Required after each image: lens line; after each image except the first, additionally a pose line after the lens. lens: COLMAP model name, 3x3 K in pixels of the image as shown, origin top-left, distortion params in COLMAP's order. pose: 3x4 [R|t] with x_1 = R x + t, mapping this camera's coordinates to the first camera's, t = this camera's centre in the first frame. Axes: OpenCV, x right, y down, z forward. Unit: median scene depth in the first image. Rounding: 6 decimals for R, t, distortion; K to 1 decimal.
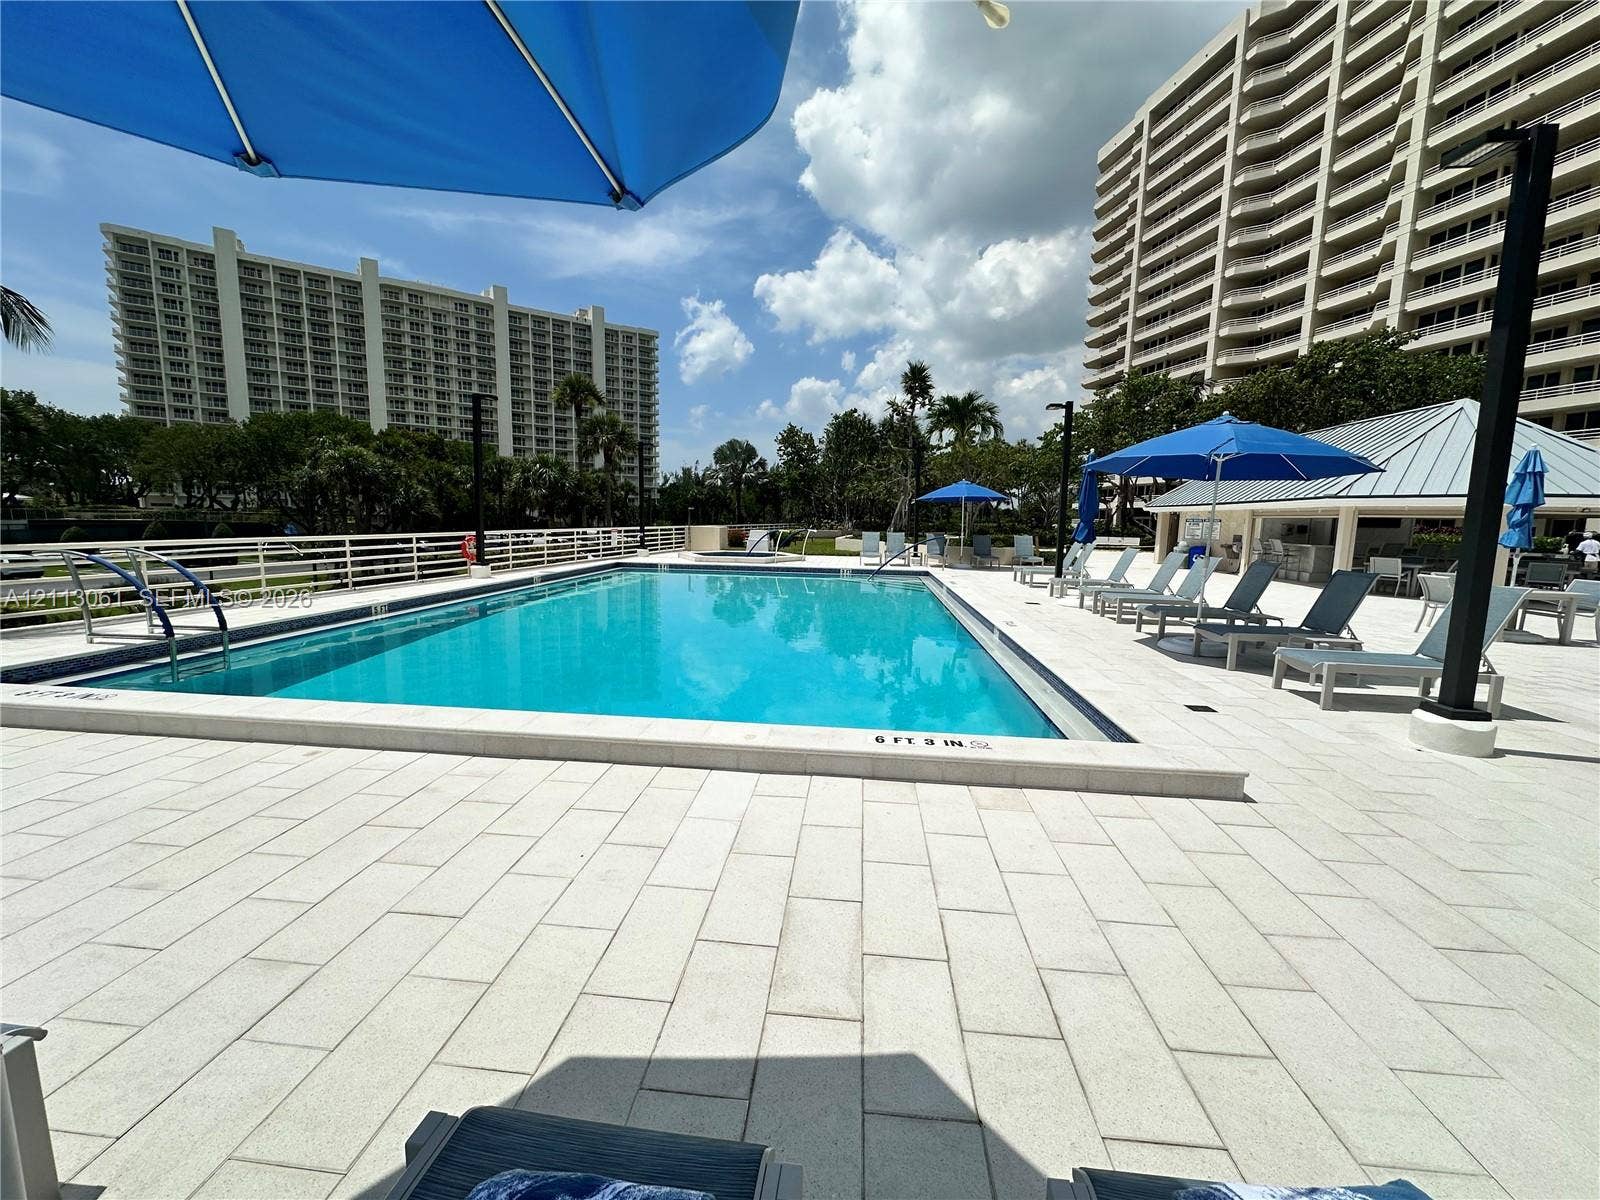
lens RADIAL K [[638.4, 0, 798.3], [0, 638.4, 599.5], [0, 0, 1]] dist [0.000282, 0.000379]
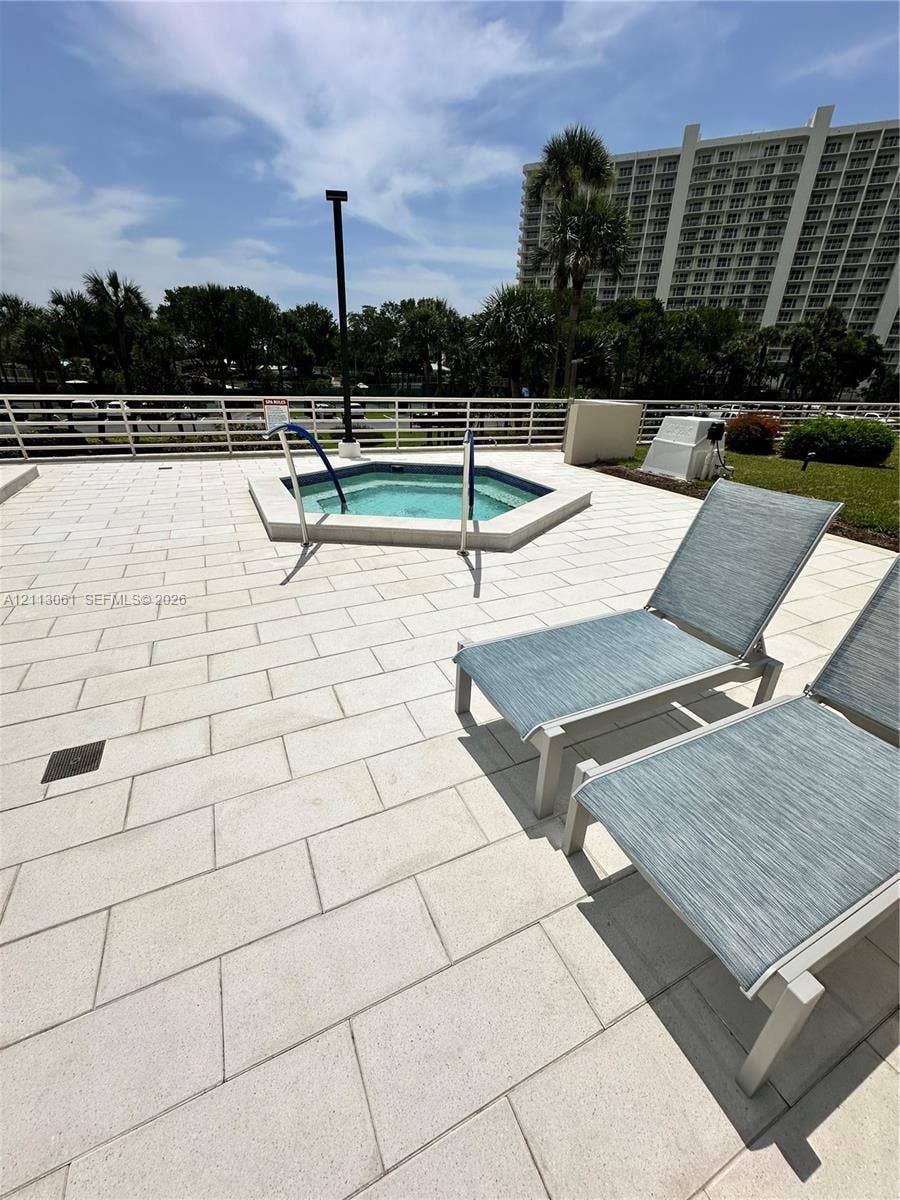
lens RADIAL K [[478.8, 0, 449.6], [0, 478.8, 598.0], [0, 0, 1]] dist [0.000282, 0.000379]
pose [[0.514702, 0.361426, -0.777466, 0.032519], [-0.126762, 0.928917, 0.347913, -0.020758], [0.847947, -0.080519, 0.523931, 0.161475]]
